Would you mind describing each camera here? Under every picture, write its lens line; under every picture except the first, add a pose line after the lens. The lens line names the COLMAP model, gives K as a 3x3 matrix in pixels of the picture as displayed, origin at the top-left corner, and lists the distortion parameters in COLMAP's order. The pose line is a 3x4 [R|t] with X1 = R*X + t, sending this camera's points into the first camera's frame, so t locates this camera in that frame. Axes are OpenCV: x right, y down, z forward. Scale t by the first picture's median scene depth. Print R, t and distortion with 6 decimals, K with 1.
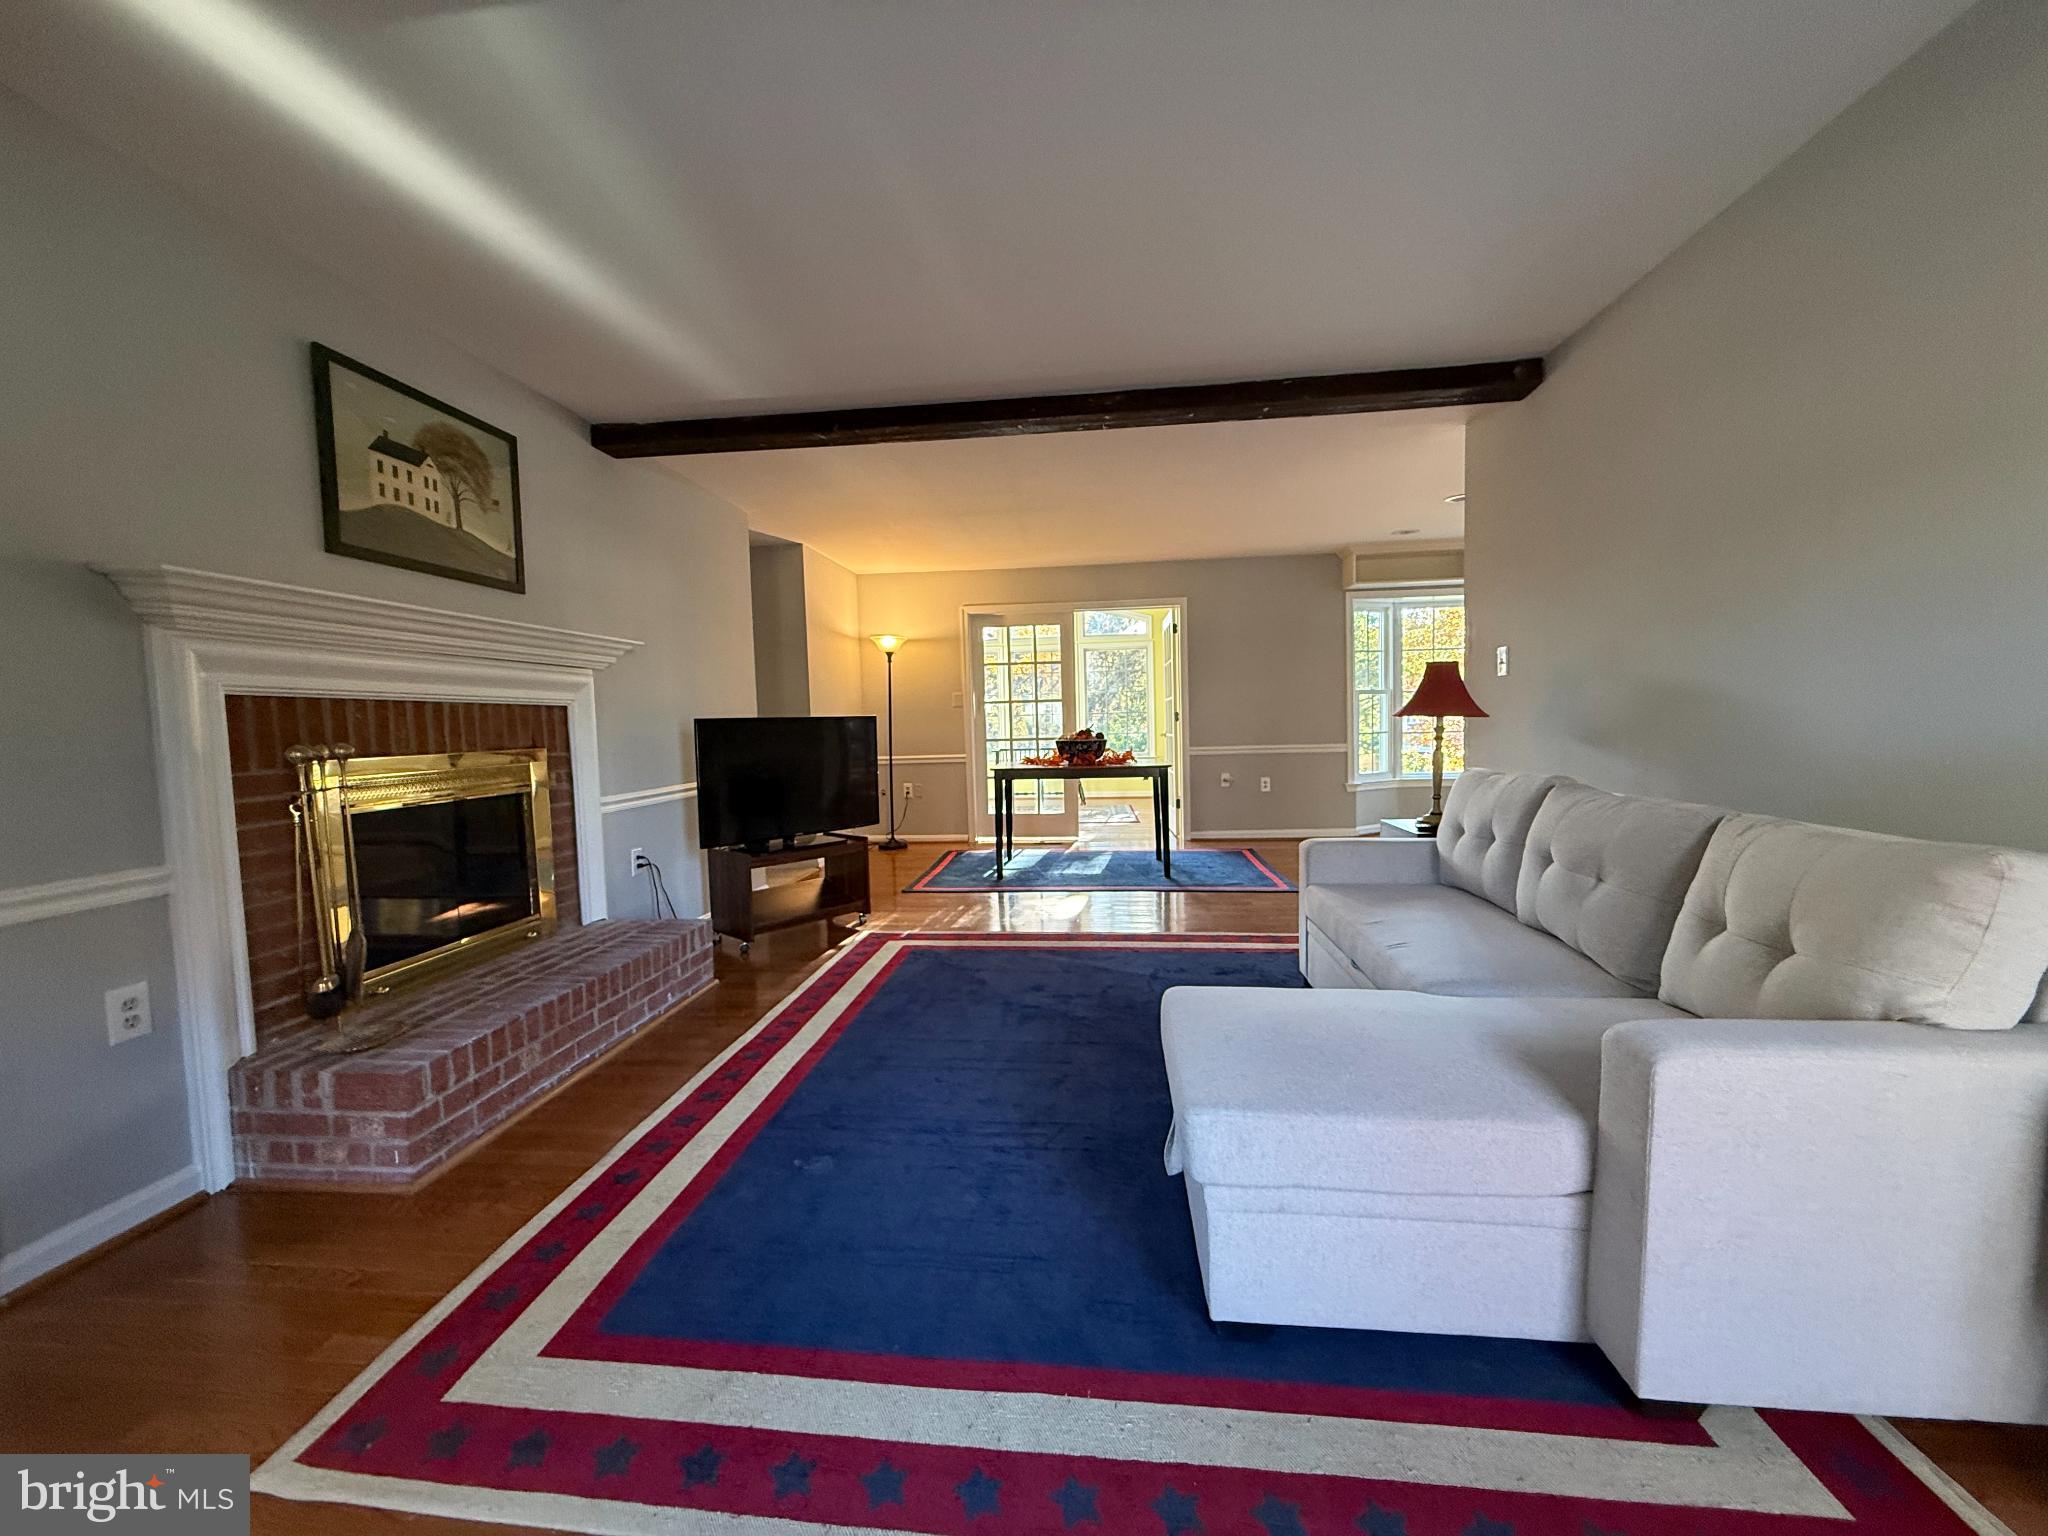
lens RADIAL K [[808.9, 0, 1017.8], [0, 808.9, 767.5], [0, 0, 1]] dist [0.007549, -0.001228]
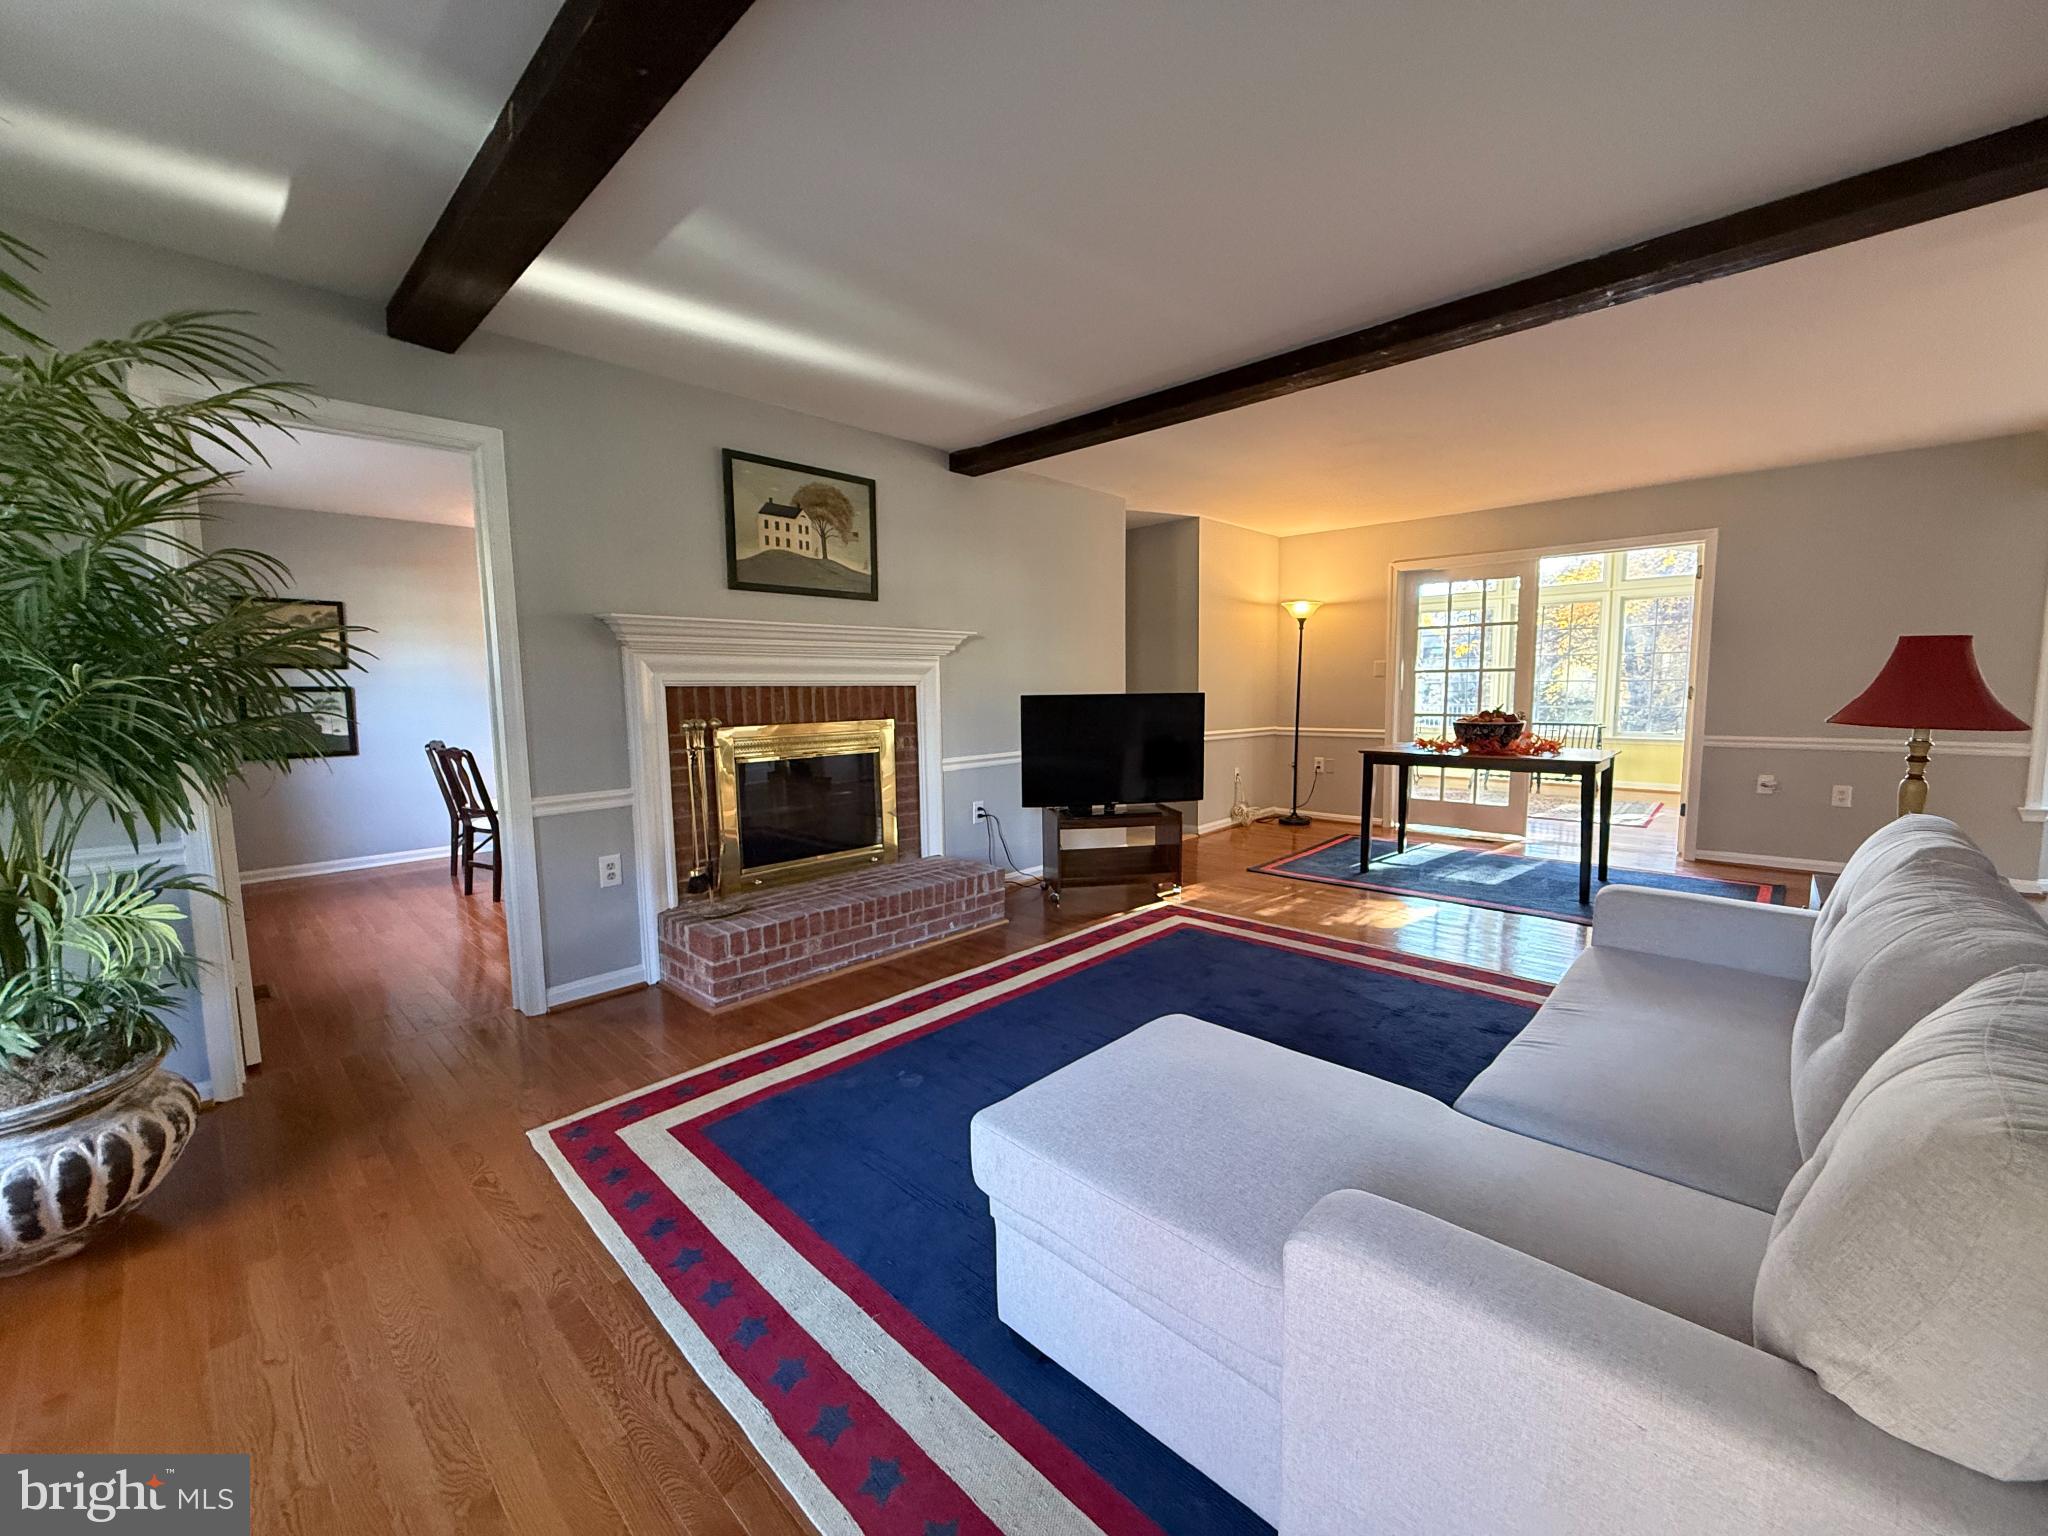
lens RADIAL K [[808.9, 0, 1021.4], [0, 808.9, 769.3], [0, 0, 1]] dist [0.007549, -0.001228]
pose [[0.795762, 0.079120, -0.600419, 0.407754], [-0.043977, 0.996361, 0.073011, -0.052620], [0.604011, -0.031694, 0.796345, 0.097630]]
